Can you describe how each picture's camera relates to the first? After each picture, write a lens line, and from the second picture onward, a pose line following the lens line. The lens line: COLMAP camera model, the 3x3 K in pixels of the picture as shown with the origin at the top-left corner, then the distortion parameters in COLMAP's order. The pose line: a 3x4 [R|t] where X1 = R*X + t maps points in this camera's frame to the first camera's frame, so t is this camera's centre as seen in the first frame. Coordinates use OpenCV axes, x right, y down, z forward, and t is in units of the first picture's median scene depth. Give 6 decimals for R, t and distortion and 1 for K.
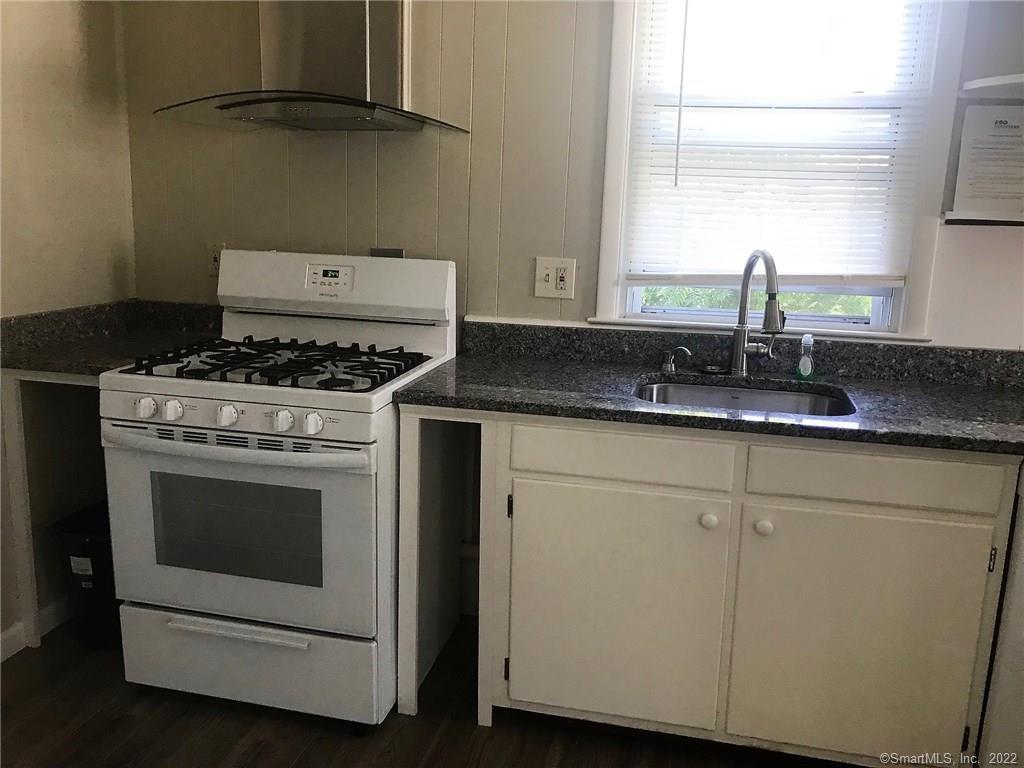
lens RADIAL K [[840.5, 0, 512.0], [0, 840.5, 384.0], [0, 0, 1]] dist [0.069070, -0.122220]
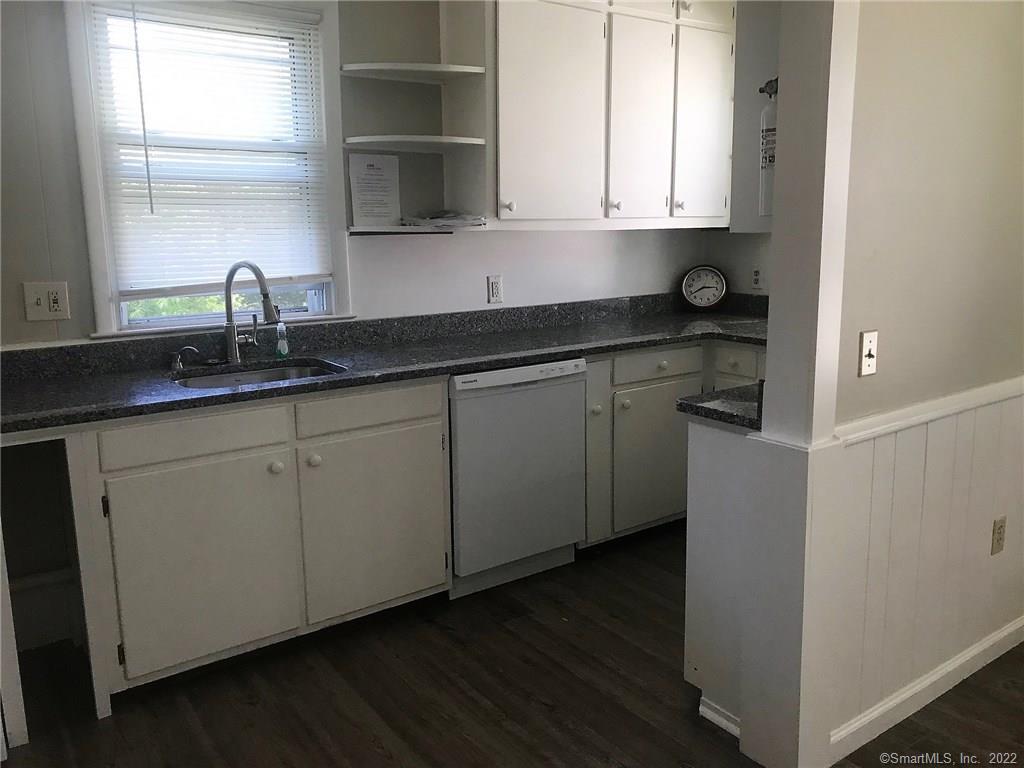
lens RADIAL K [[840.5, 0, 512.0], [0, 840.5, 384.0], [0, 0, 1]] dist [0.069070, -0.122220]
pose [[0.648085, -0.177678, 0.740551, -0.407430], [0.184753, 0.980036, 0.073453, 0.004498], [-0.738818, 0.089216, 0.667974, -0.136411]]
